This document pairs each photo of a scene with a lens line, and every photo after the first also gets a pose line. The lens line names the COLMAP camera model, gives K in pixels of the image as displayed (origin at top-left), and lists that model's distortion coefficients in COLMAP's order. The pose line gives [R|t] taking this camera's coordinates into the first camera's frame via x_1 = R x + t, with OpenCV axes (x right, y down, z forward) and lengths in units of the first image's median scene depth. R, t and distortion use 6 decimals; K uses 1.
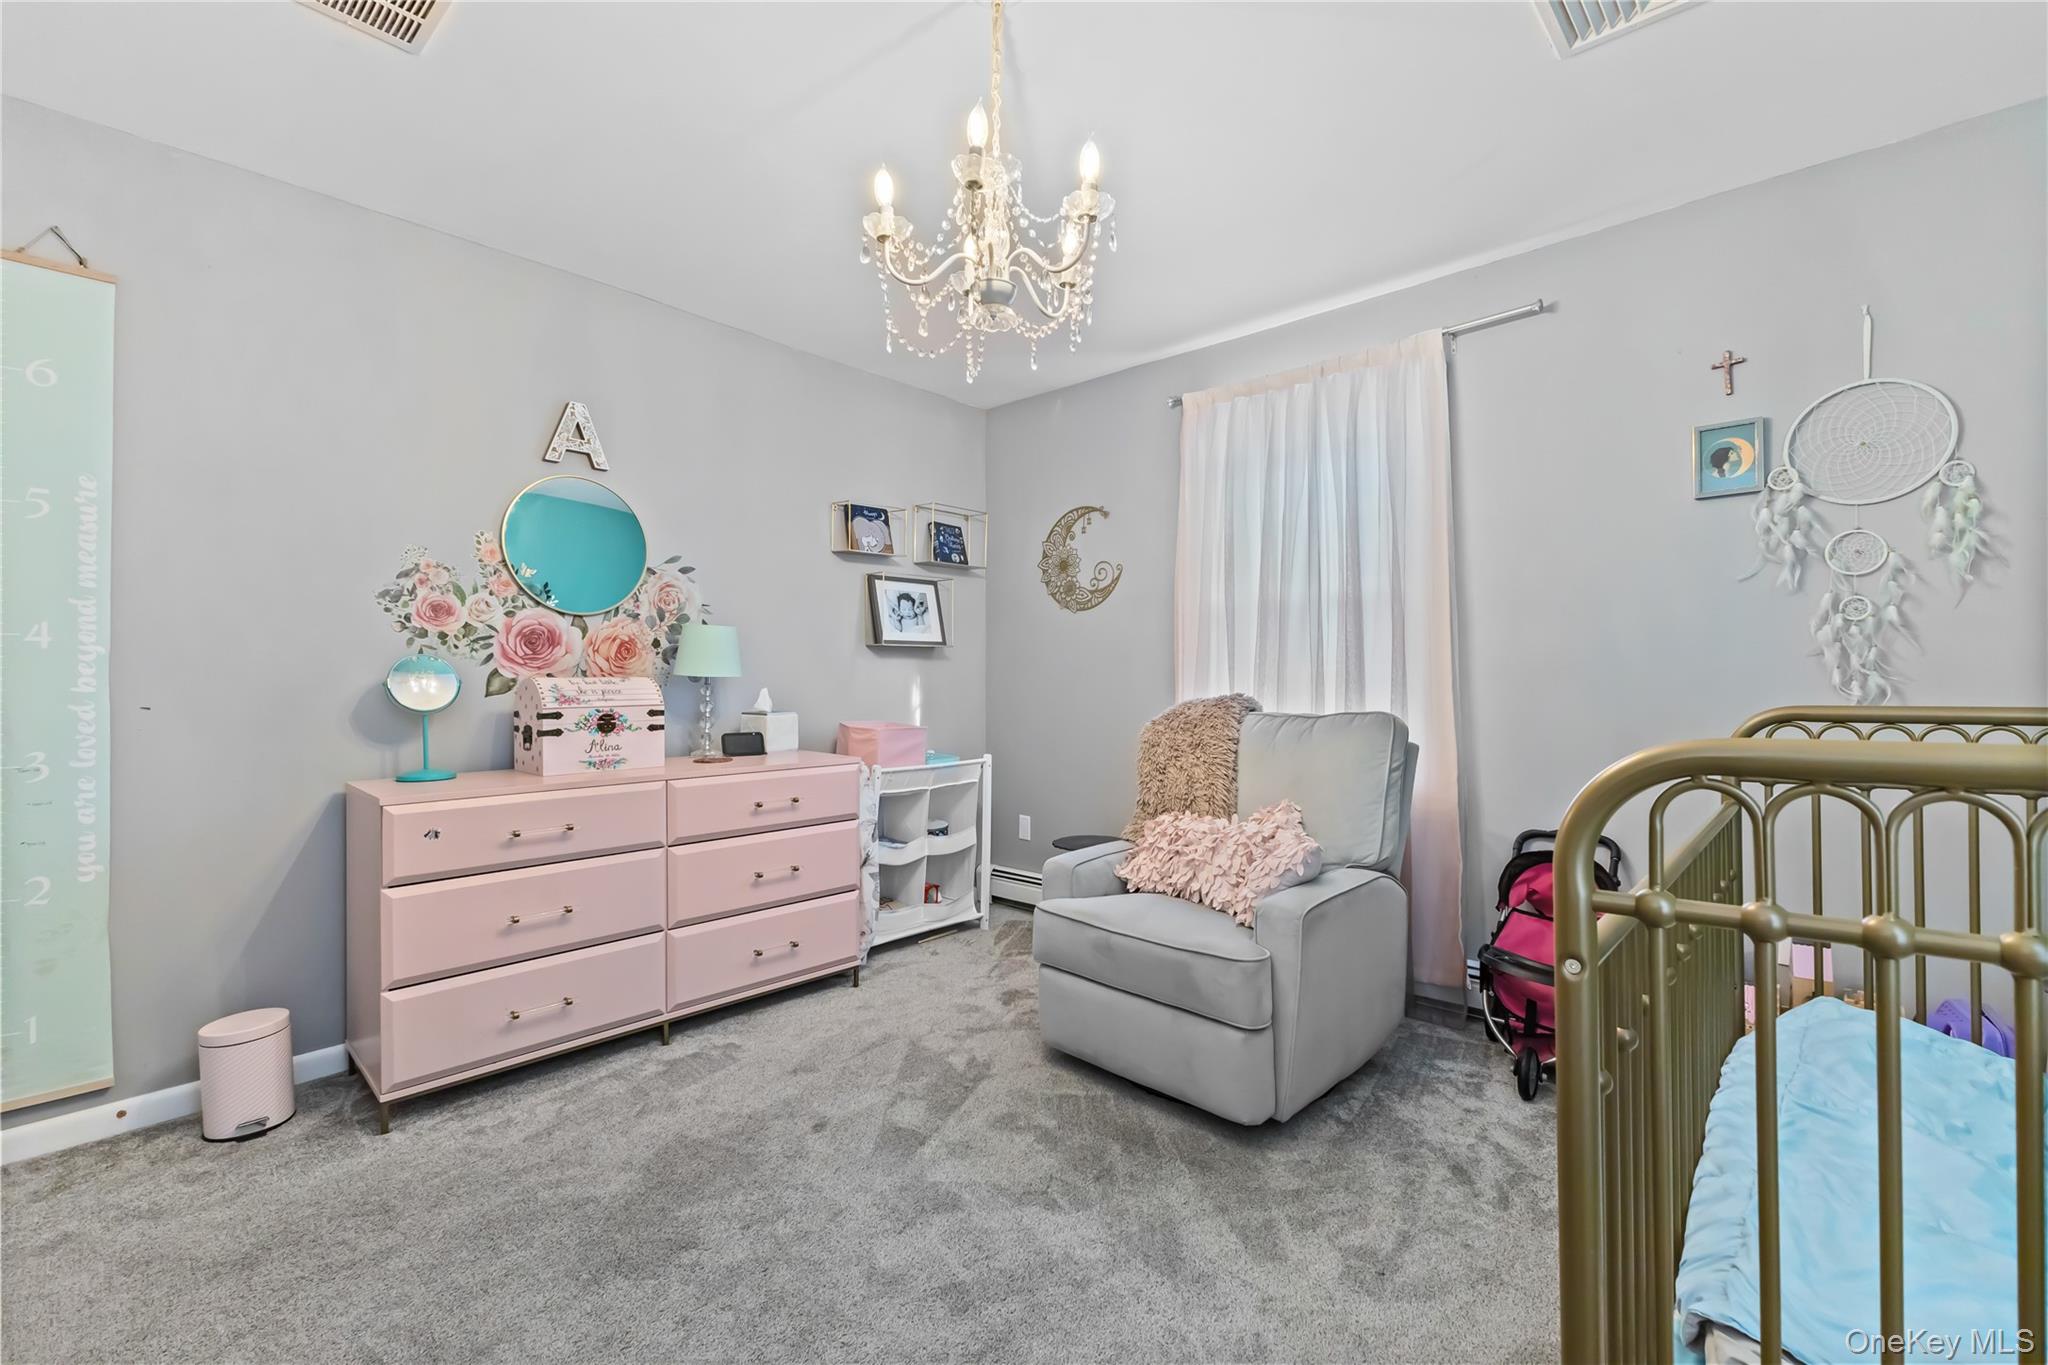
lens RADIAL K [[868.1, 0, 1024.0], [0, 868.1, 682.5], [0, 0, 1]] dist [0.002731, 0.000204]
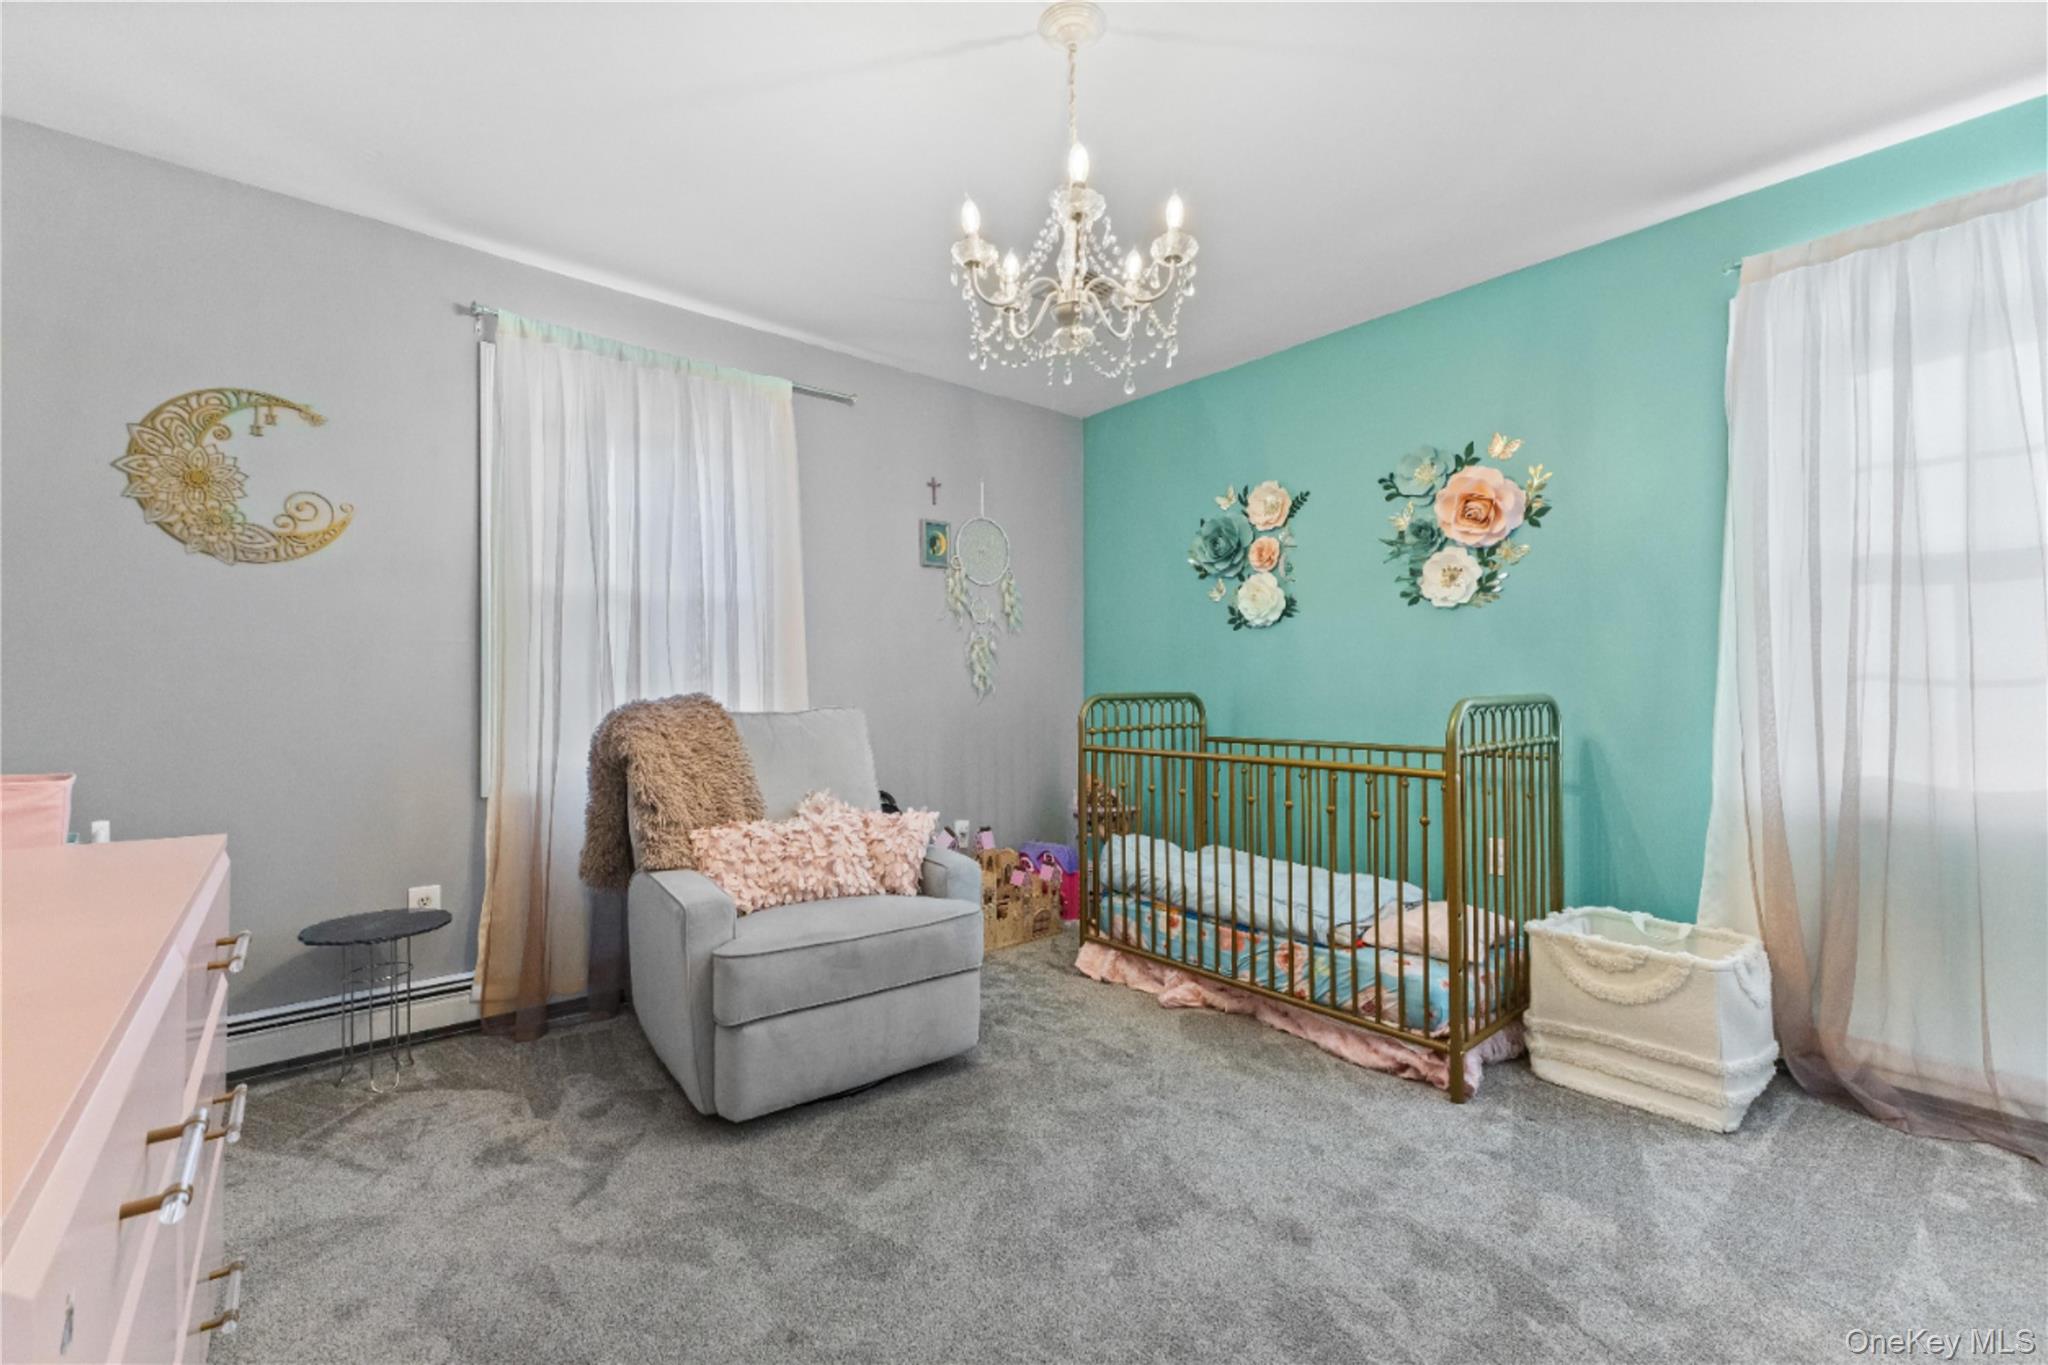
lens RADIAL K [[868.1, 0, 1024.0], [0, 868.1, 682.5], [0, 0, 1]] dist [0.002731, 0.000204]
pose [[0.121936, 0.009788, 0.992490, -0.745616], [0.007878, 0.999910, -0.010829, 0.017784], [-0.992507, 0.009139, 0.121848, 0.630385]]
